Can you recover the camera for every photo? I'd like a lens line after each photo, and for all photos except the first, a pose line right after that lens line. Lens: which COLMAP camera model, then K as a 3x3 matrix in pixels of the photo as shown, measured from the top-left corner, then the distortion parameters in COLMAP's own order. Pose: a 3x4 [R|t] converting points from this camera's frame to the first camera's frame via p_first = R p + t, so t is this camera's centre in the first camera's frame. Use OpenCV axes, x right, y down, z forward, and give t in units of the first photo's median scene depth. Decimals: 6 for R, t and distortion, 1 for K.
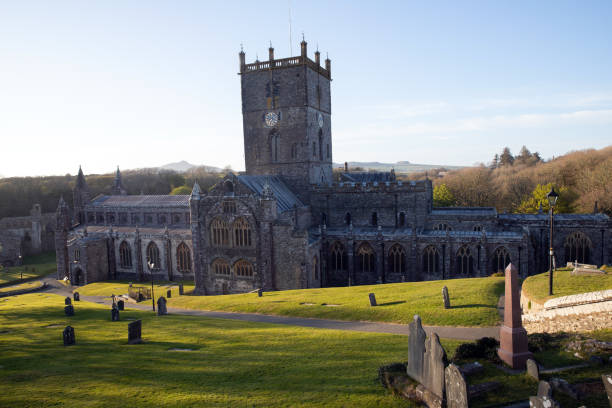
lens RADIAL K [[424.8, 0, 311.0], [0, 424.8, 206.9], [0, 0, 1]] dist [-0.107871, 0.094479]
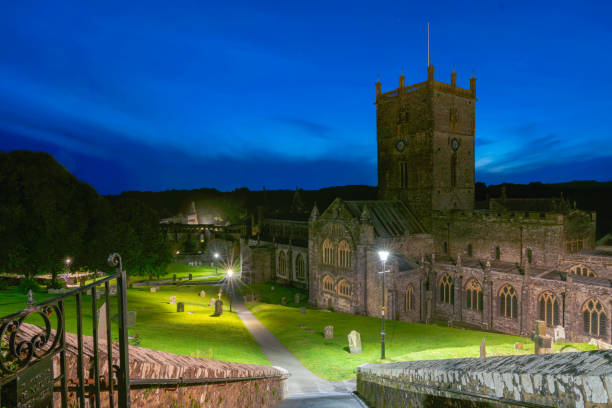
lens RADIAL K [[413.0, 0, 306.0], [0, 413.0, 204.0], [0, 0, 1]] dist [-0.005193, 0.001822]
pose [[0.848869, 0.033872, -0.527517, 0.265861], [-0.058676, 0.997816, -0.030350, -0.024548], [0.525336, 0.056715, 0.849002, 0.043452]]
